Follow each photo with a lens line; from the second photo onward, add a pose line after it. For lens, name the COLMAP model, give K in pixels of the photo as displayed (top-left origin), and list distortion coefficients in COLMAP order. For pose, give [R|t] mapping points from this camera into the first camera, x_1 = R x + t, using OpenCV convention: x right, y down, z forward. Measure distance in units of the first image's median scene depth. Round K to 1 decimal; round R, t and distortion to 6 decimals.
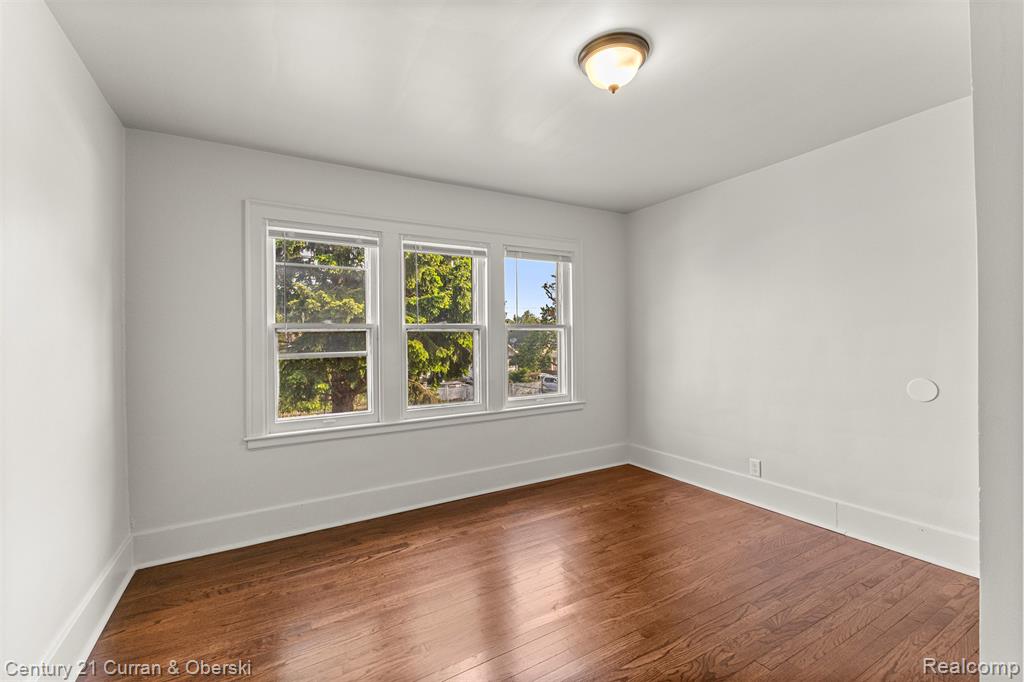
lens RADIAL K [[448.0, 0, 531.9], [0, 448.0, 349.9], [0, 0, 1]] dist [0.023286, 0.000359]
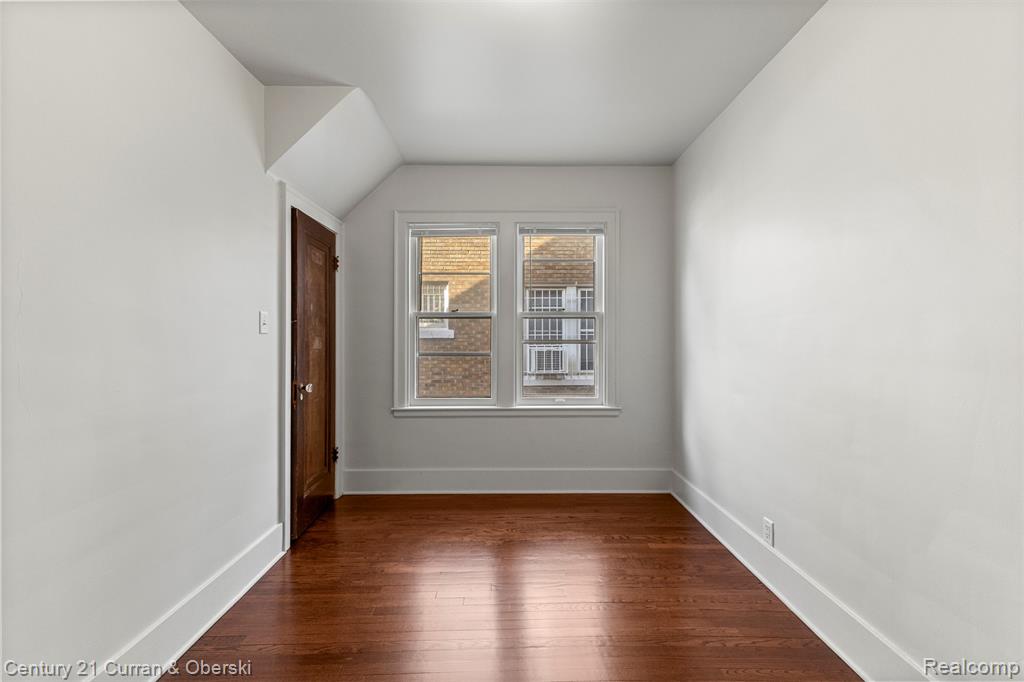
lens RADIAL K [[448.0, 0, 512.7], [0, 448.0, 342.8], [0, 0, 1]] dist [0.023286, 0.000359]
pose [[0.866680, 0.029575, -0.497987, 0.358733], [-0.021559, 0.999529, 0.021840, -0.014972], [0.498399, -0.008192, 0.866909, 0.202023]]
